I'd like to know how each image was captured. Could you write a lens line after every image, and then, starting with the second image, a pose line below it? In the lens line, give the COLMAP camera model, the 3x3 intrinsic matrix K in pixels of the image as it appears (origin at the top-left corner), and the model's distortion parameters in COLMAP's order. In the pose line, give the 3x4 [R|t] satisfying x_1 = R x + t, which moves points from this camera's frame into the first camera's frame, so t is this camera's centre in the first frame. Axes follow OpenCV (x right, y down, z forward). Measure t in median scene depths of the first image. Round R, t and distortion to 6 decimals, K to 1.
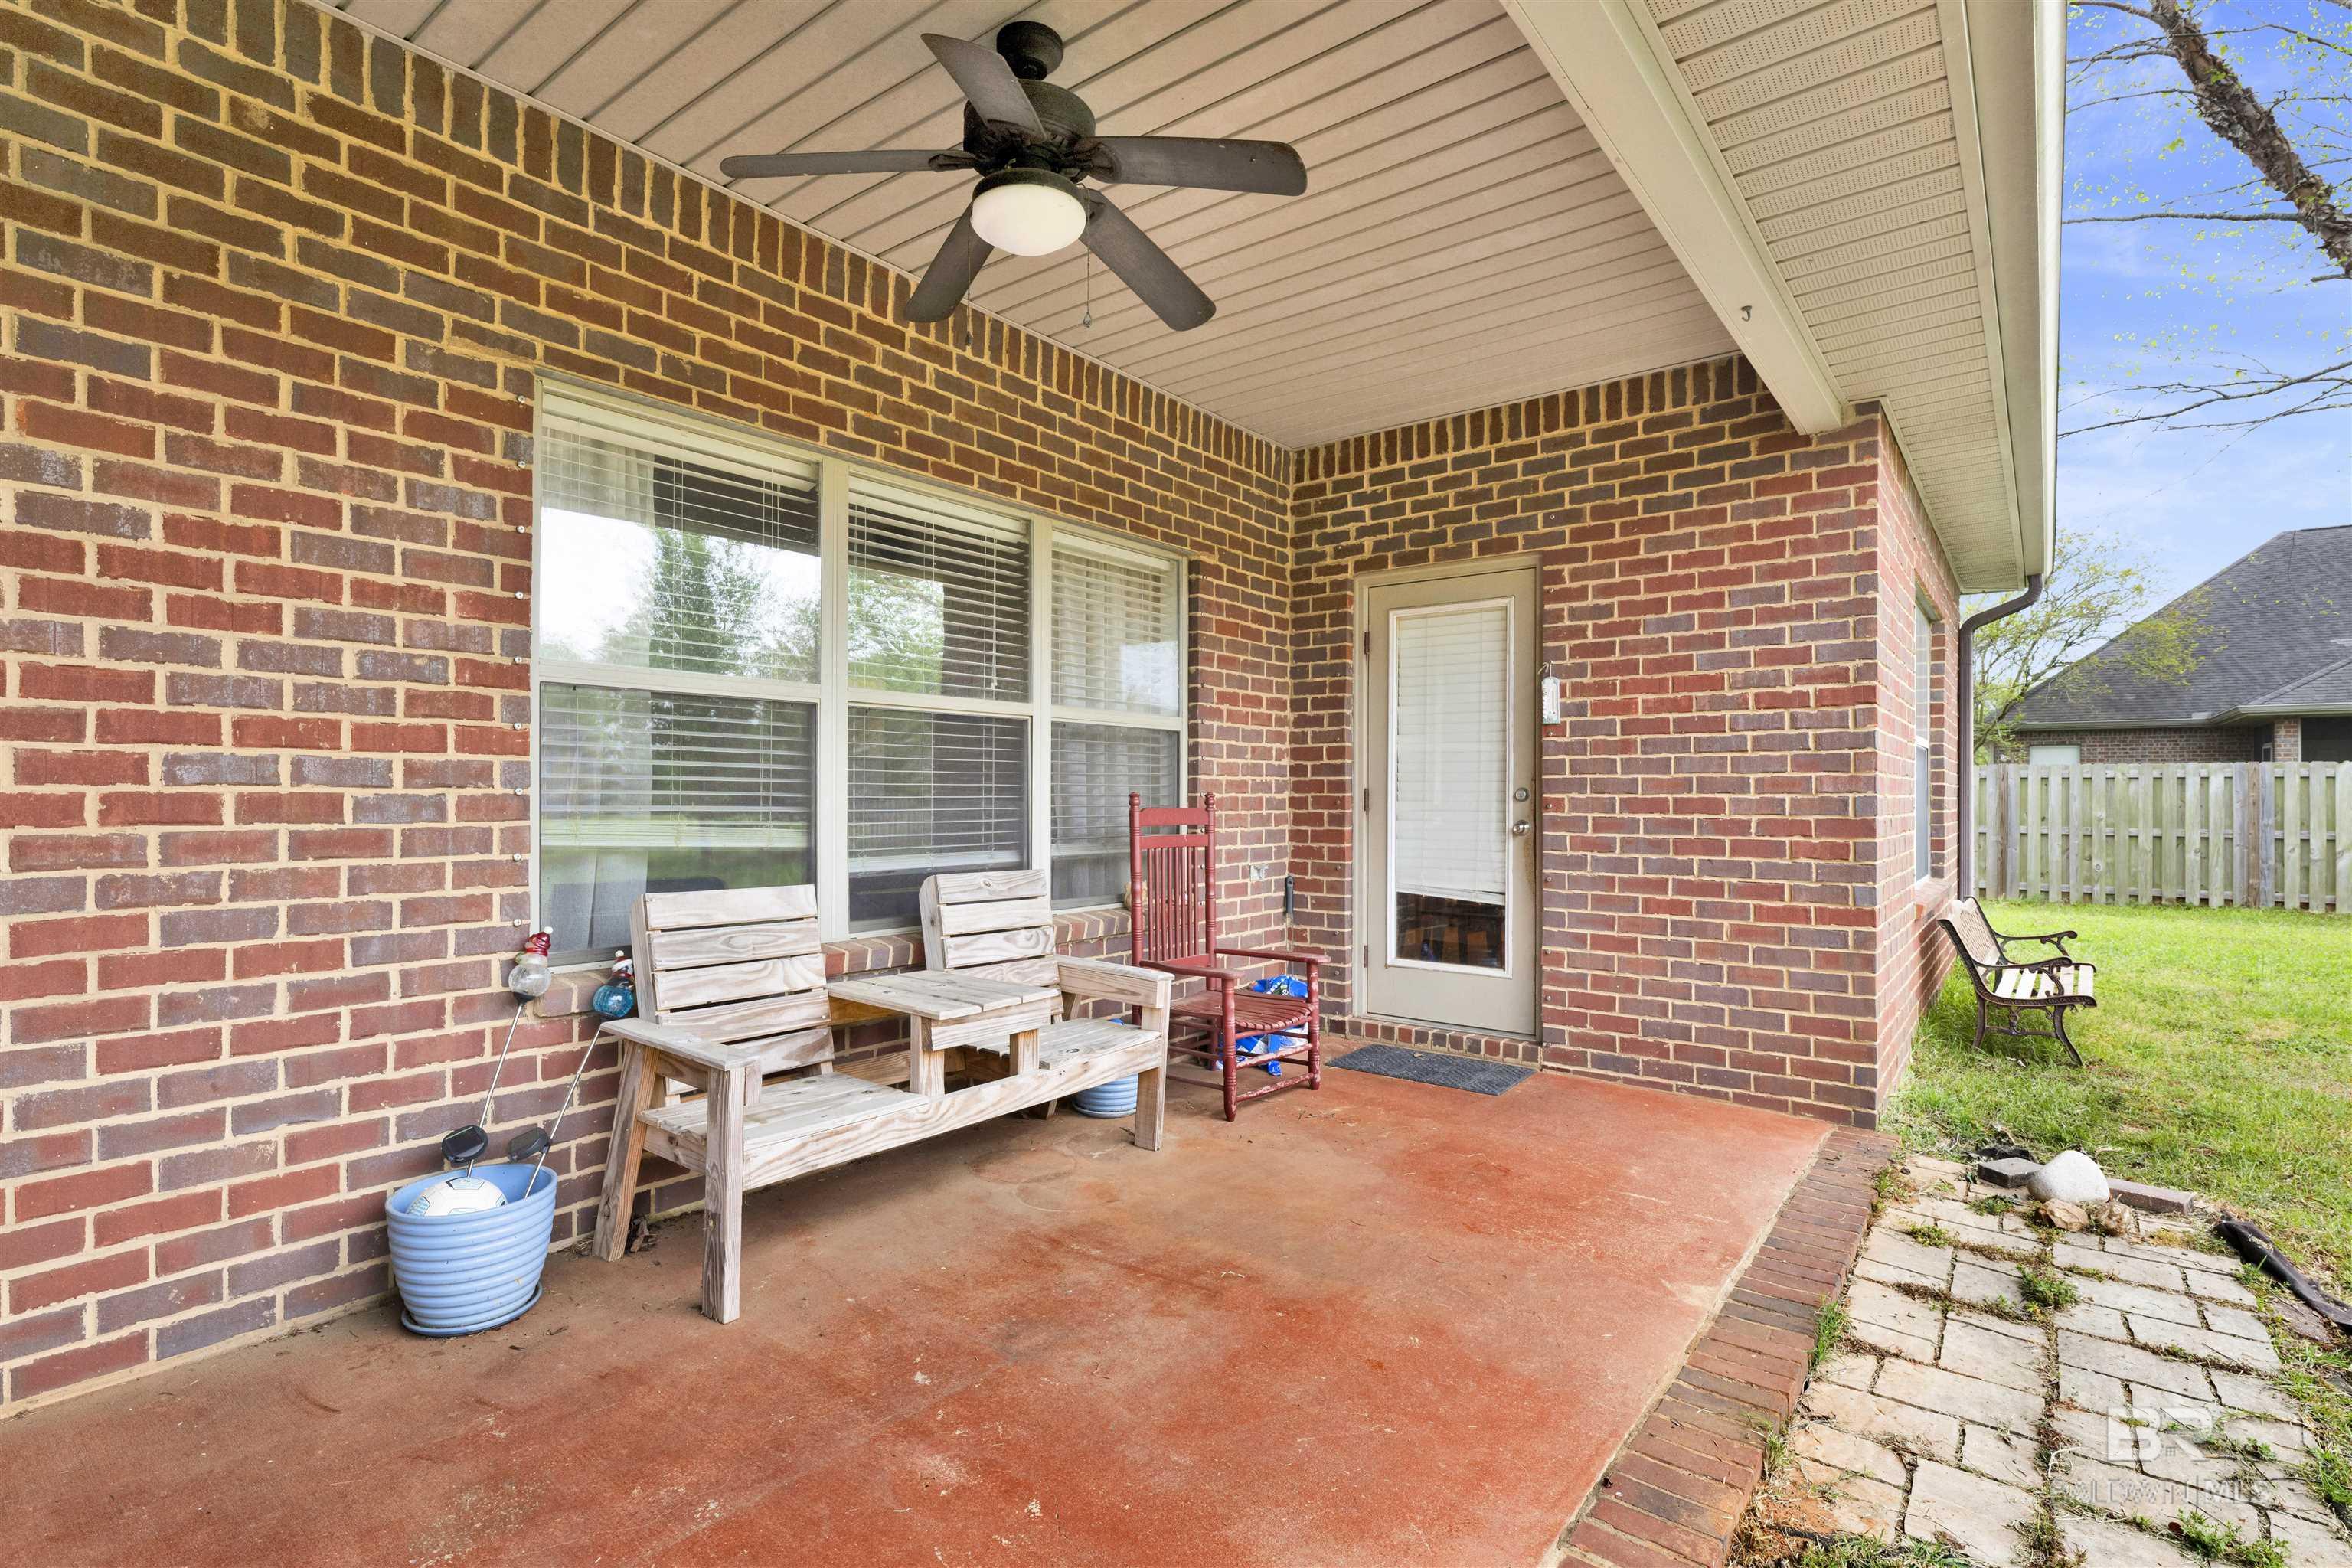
lens RADIAL K [[1133.6, 0, 1186.8], [0, 1133.6, 785.4], [0, 0, 1]] dist [-0.001197, 0.000612]
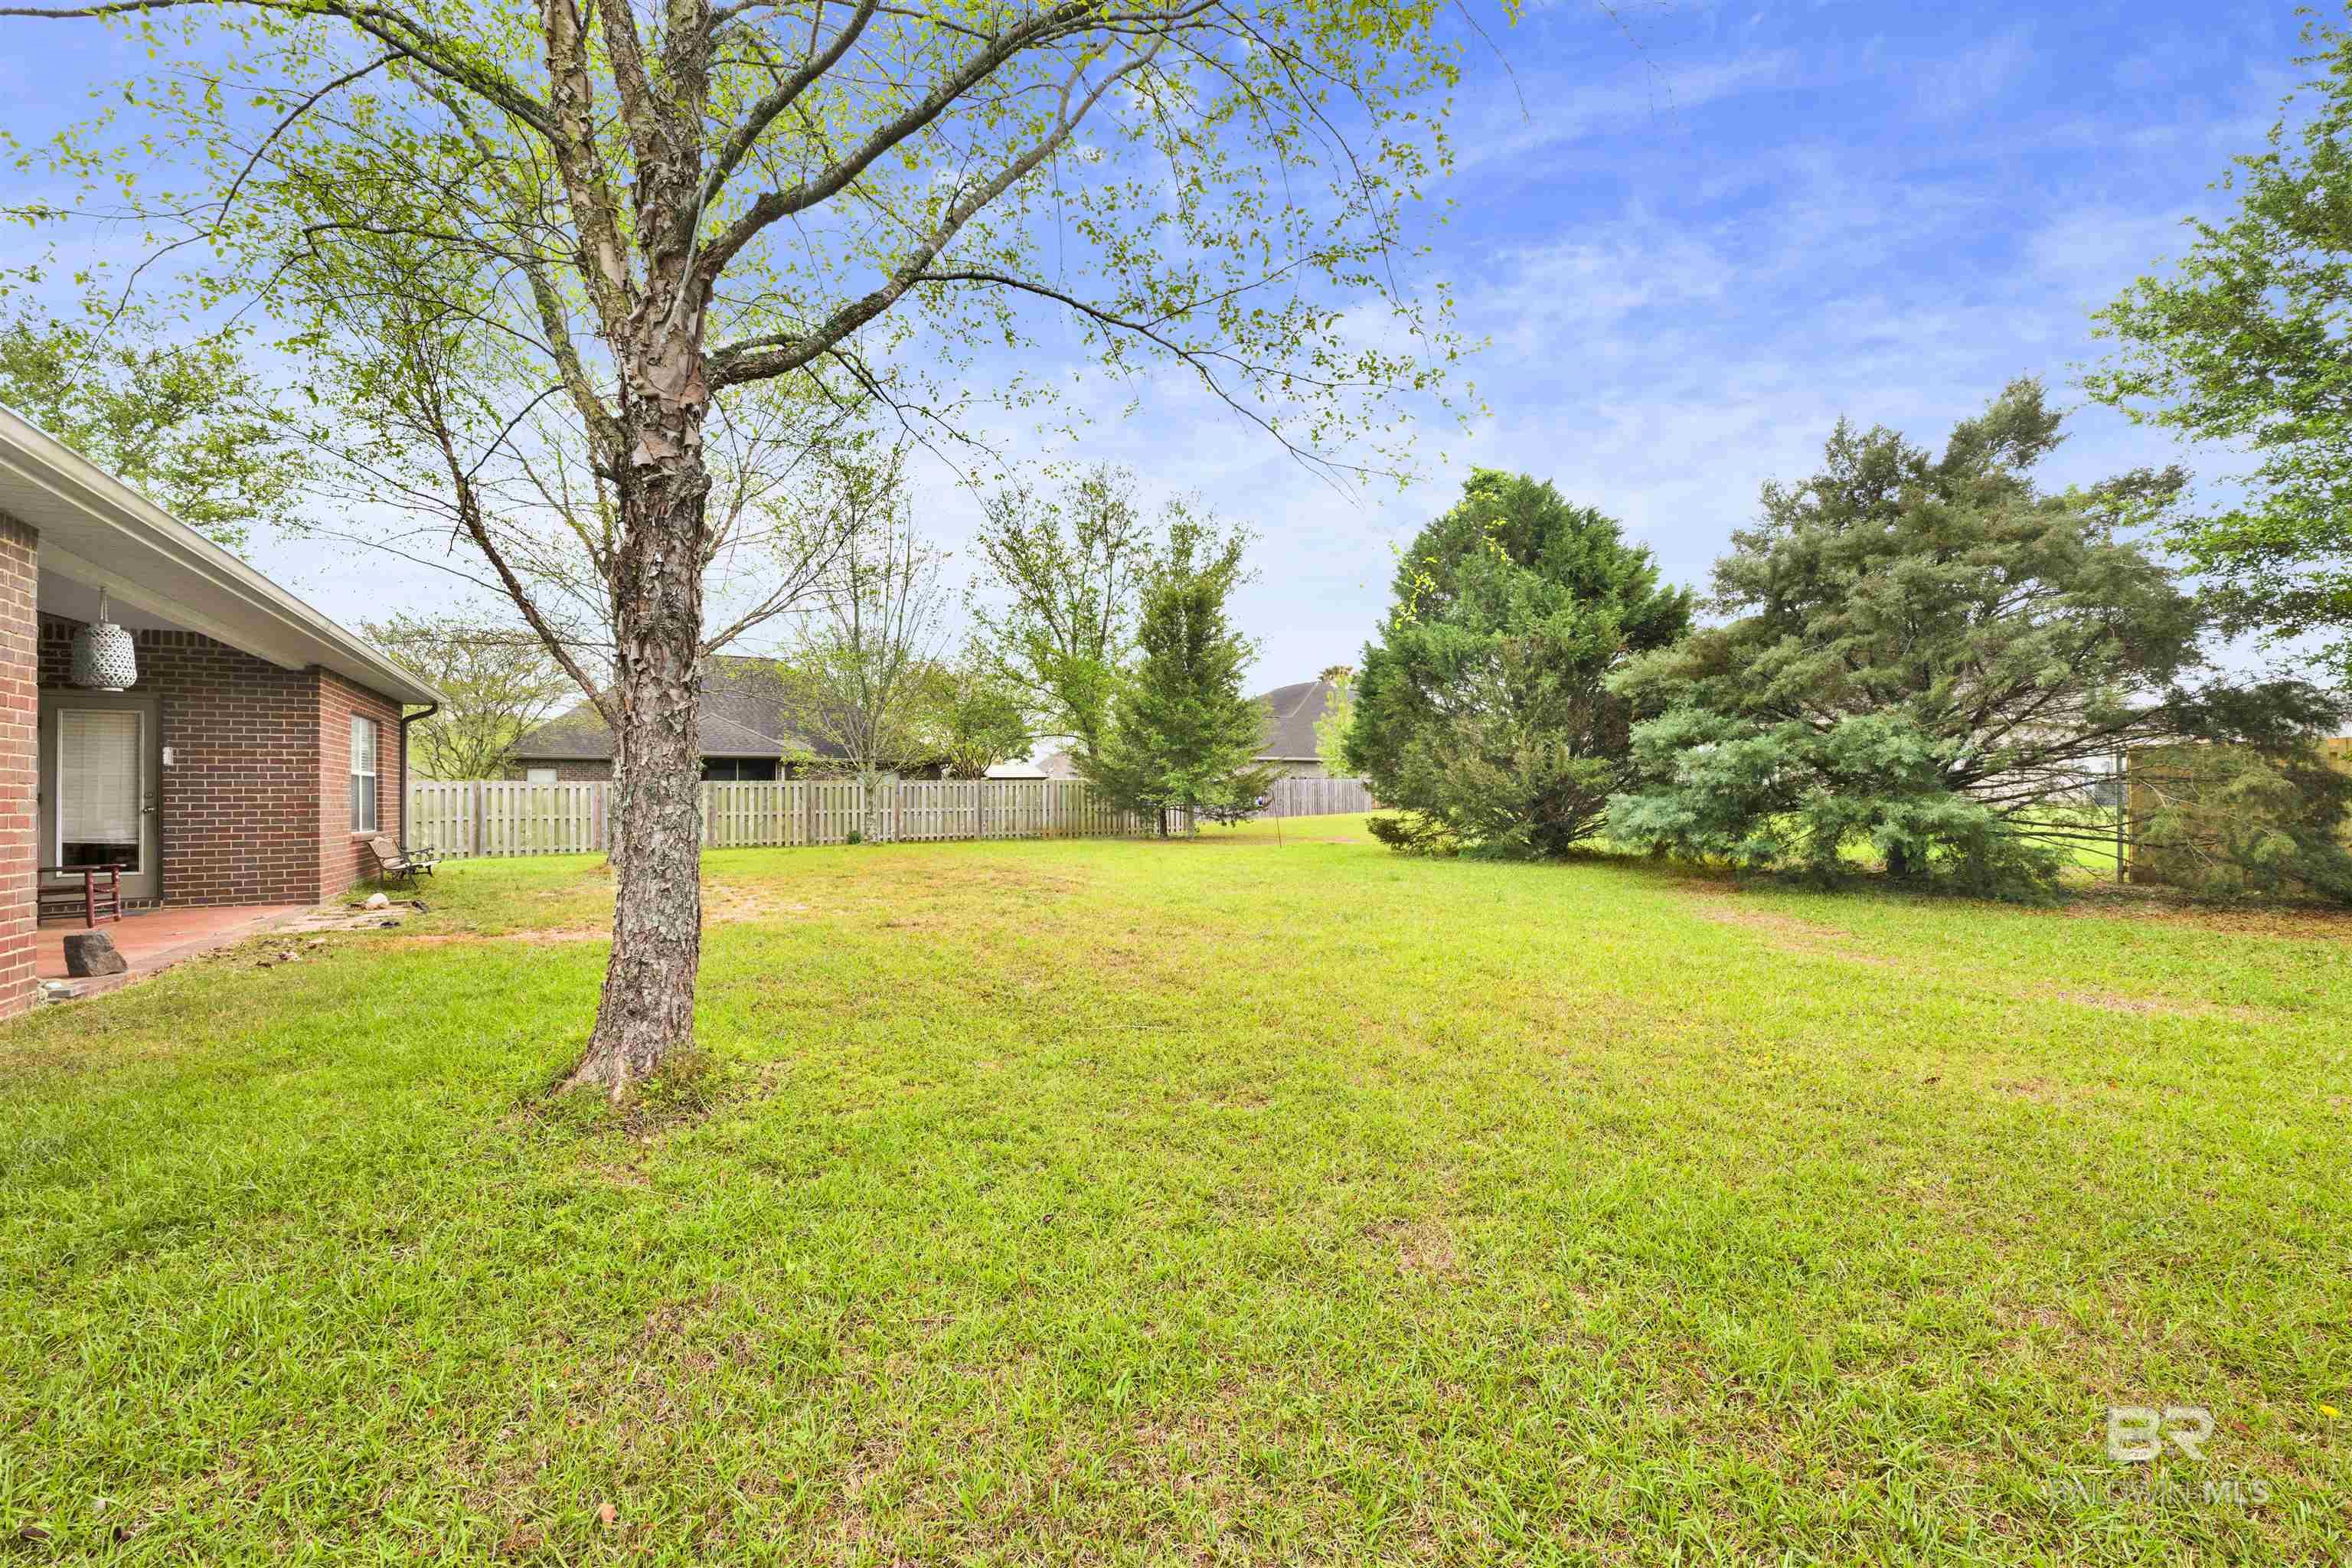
lens RADIAL K [[945.4, 0, 1172.1], [0, 945.4, 792.1], [0, 0, 1]] dist [-0.000695, 0.000503]
pose [[0.376007, -0.002198, 0.926614, -0.656280], [0.005244, 0.999986, 0.000244, 0.010981], [-0.926602, 0.004767, 0.376014, -1.544313]]
